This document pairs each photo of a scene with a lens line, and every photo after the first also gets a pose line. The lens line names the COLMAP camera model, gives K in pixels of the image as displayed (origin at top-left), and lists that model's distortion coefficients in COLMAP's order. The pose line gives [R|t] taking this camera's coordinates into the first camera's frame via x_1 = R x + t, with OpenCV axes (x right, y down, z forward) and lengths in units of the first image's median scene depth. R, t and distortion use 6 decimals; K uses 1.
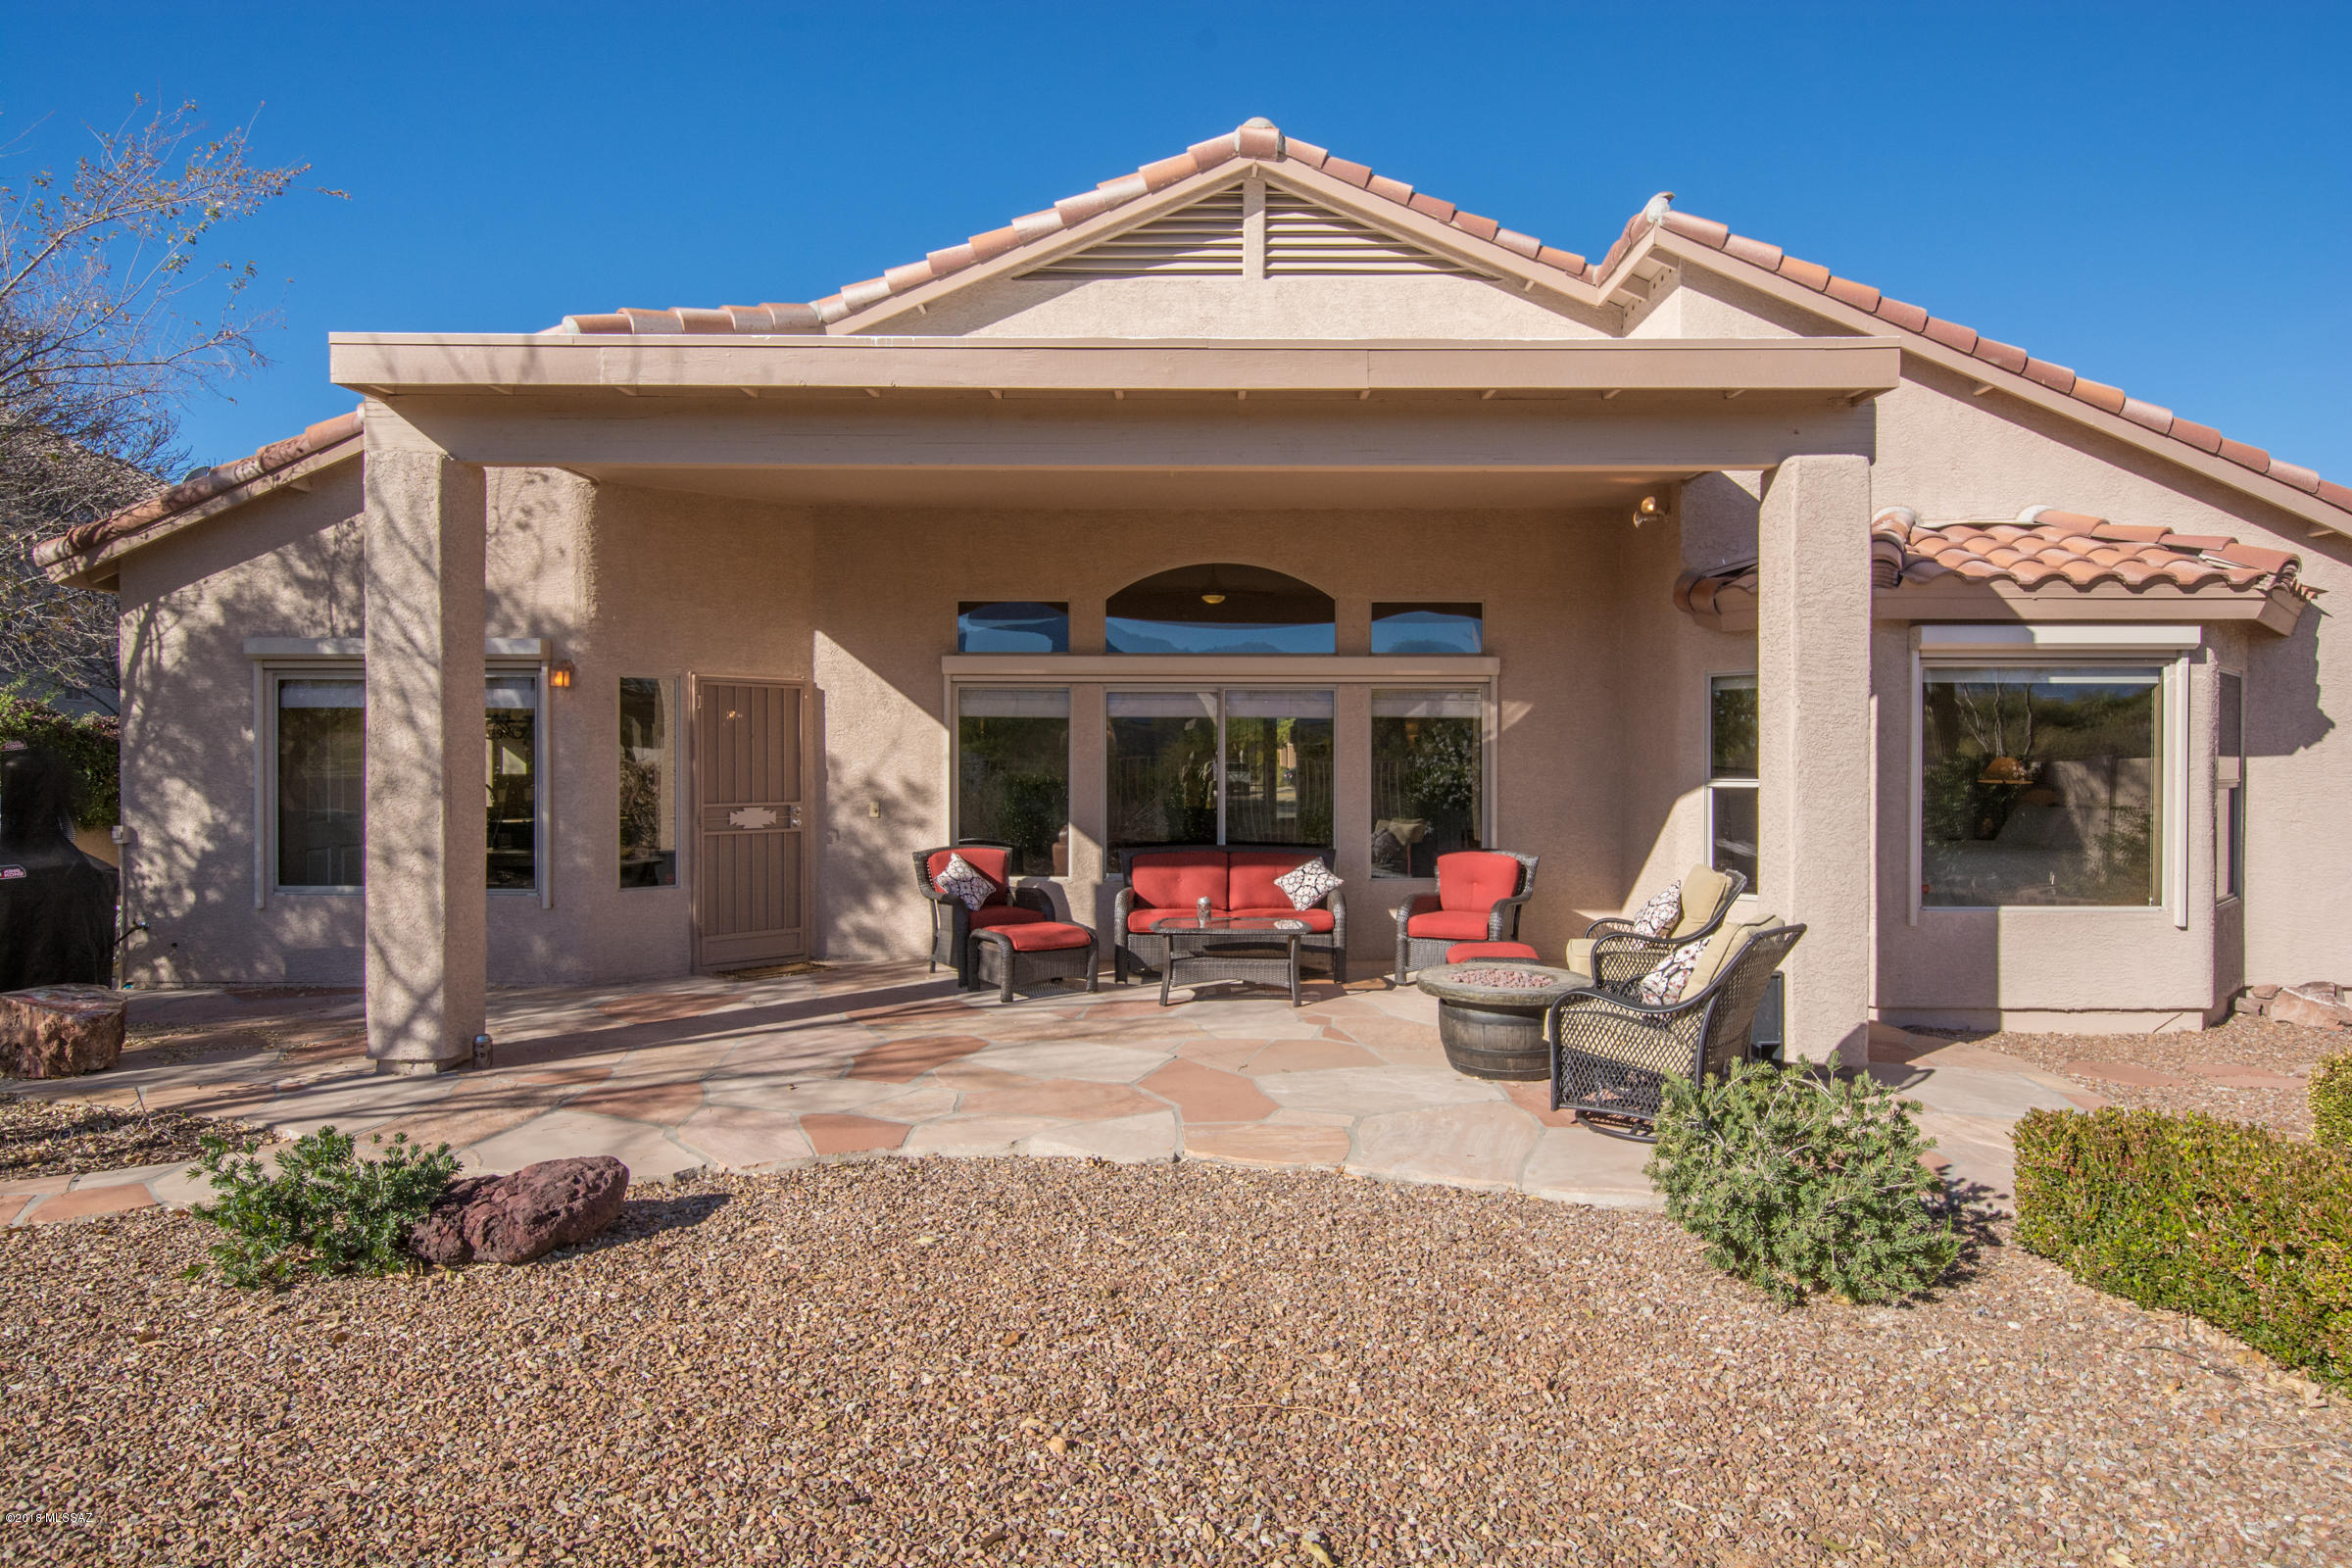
lens RADIAL K [[1351.0, 0, 1266.3], [0, 1351.0, 764.4], [0, 0, 1]] dist [0.028420, 0.002137]
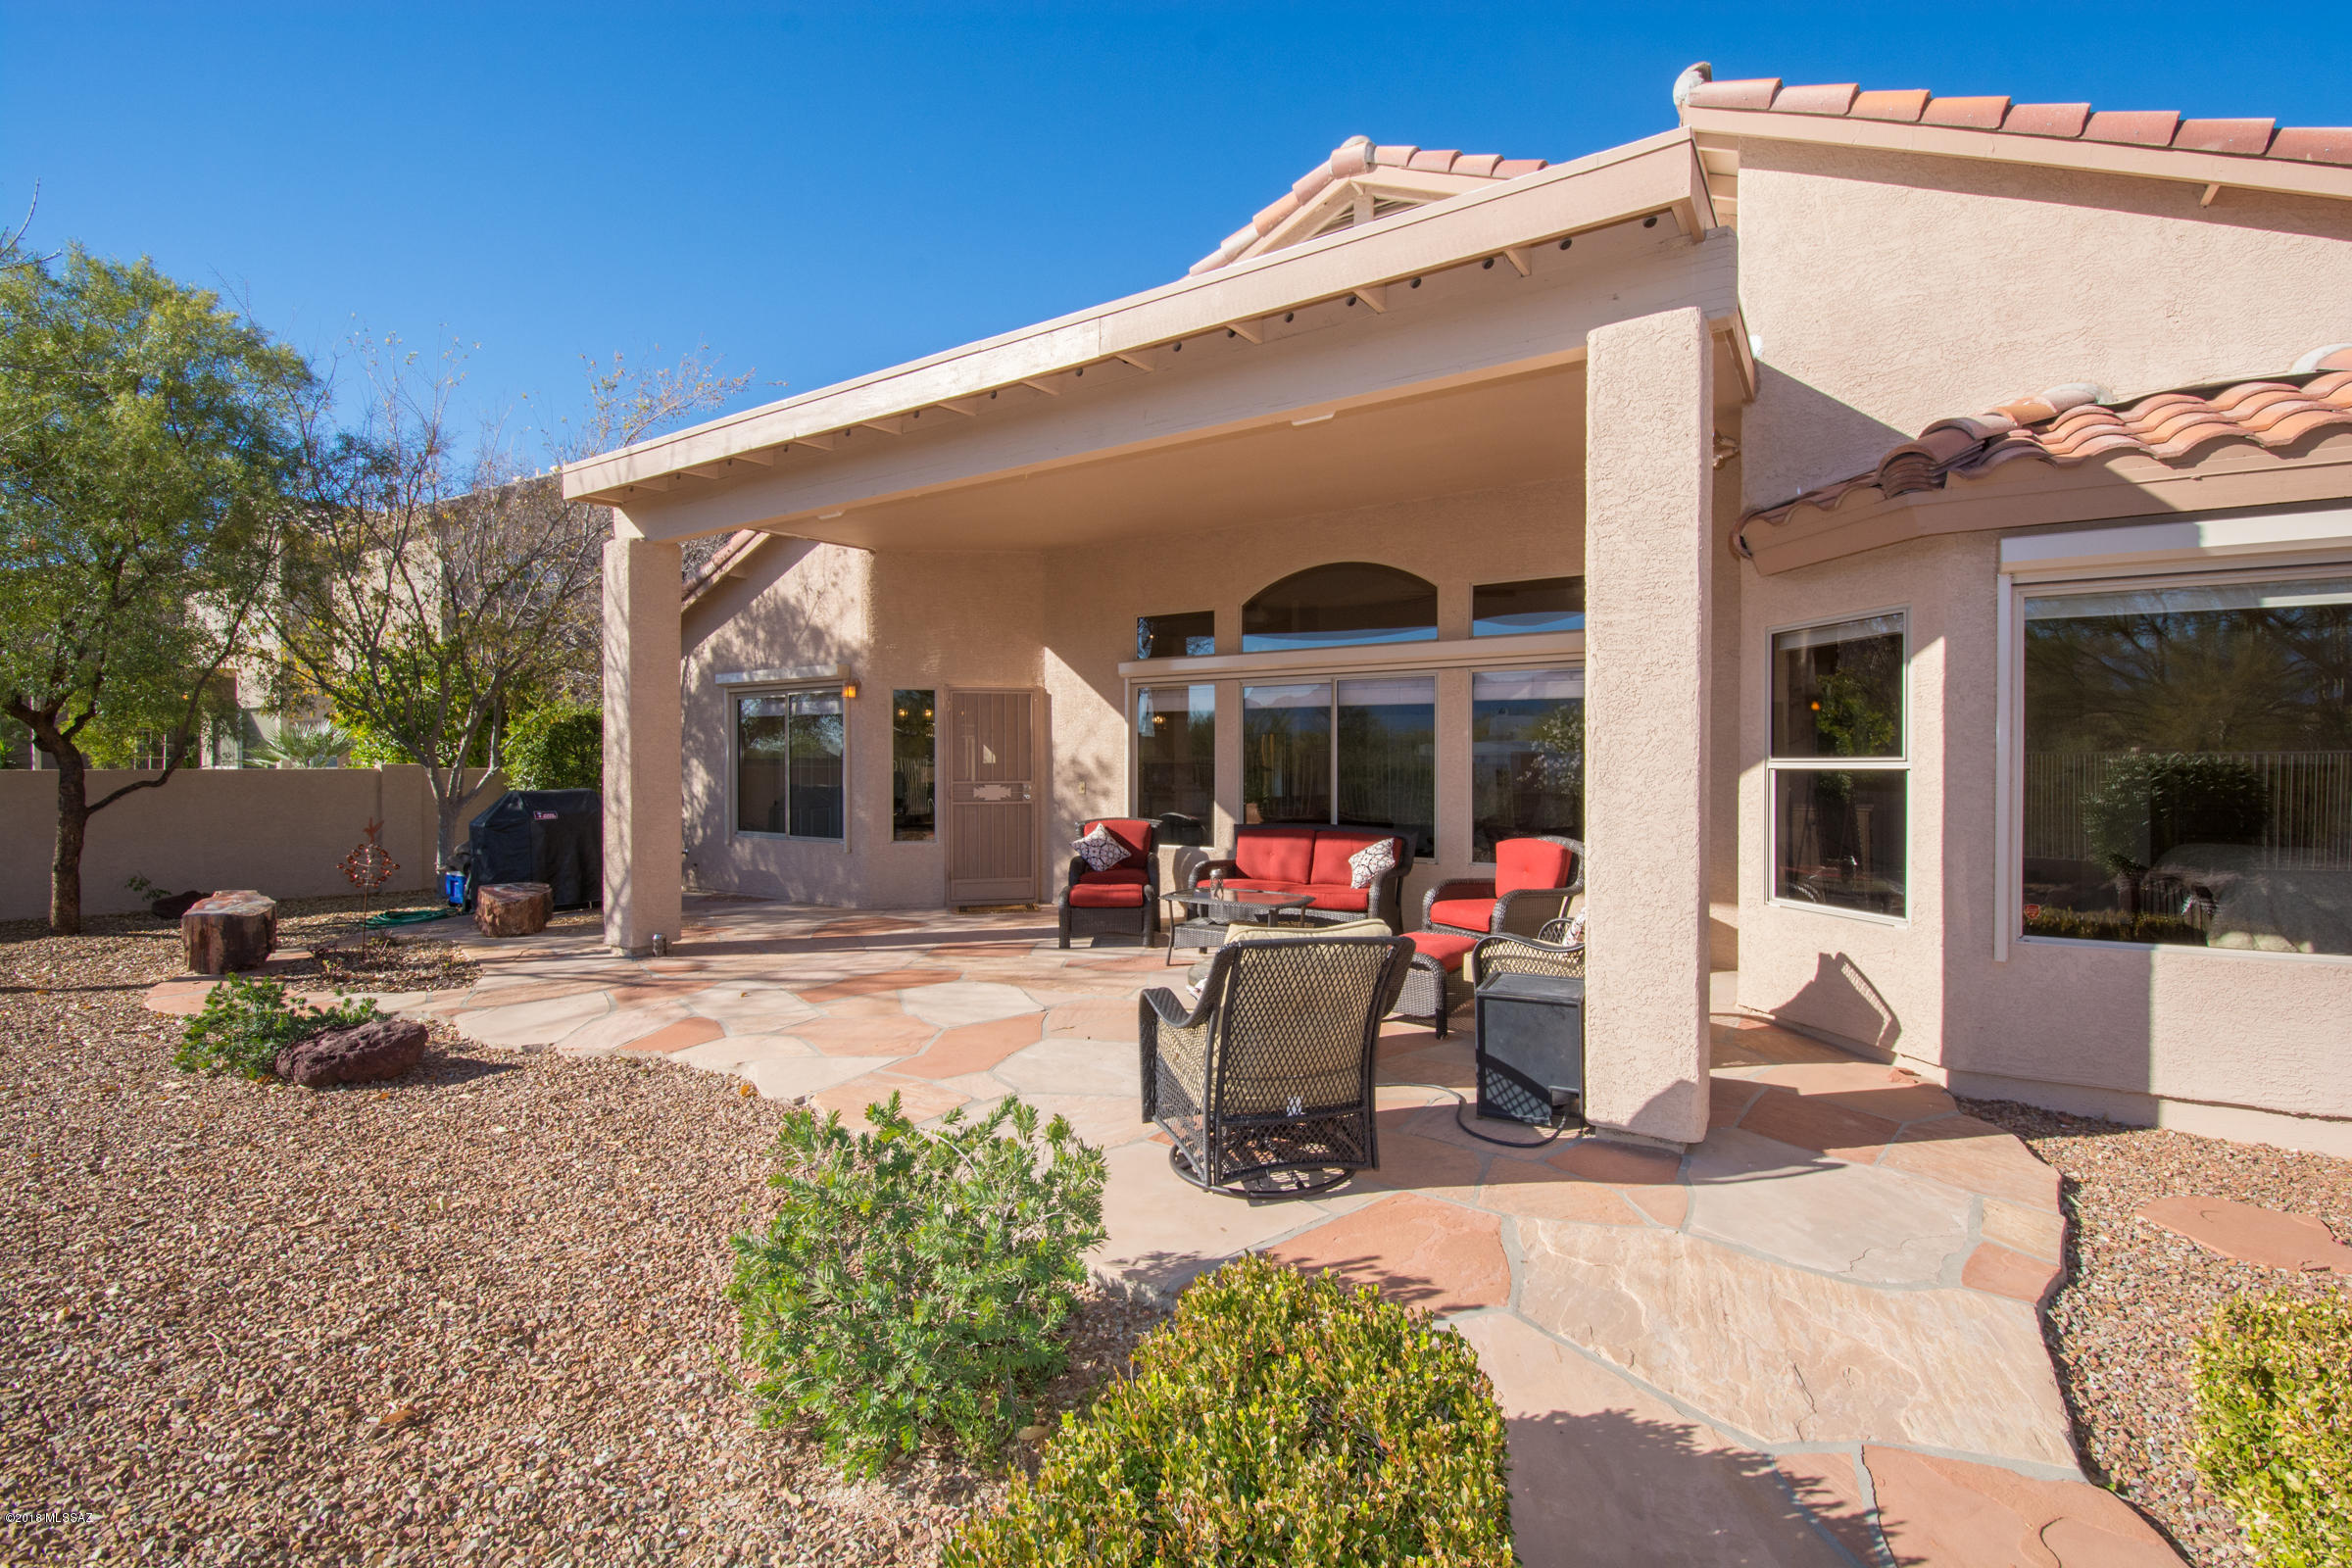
lens RADIAL K [[1049.0, 0, 1215.2], [0, 1049.0, 766.6], [0, 0, 1]] dist [-0.009013, 0.000947]
pose [[0.840142, 0.003470, -0.542355, 0.391142], [-0.004158, 0.999991, -0.000043, 0.016947], [0.542350, 0.002291, 0.840150, 0.289010]]
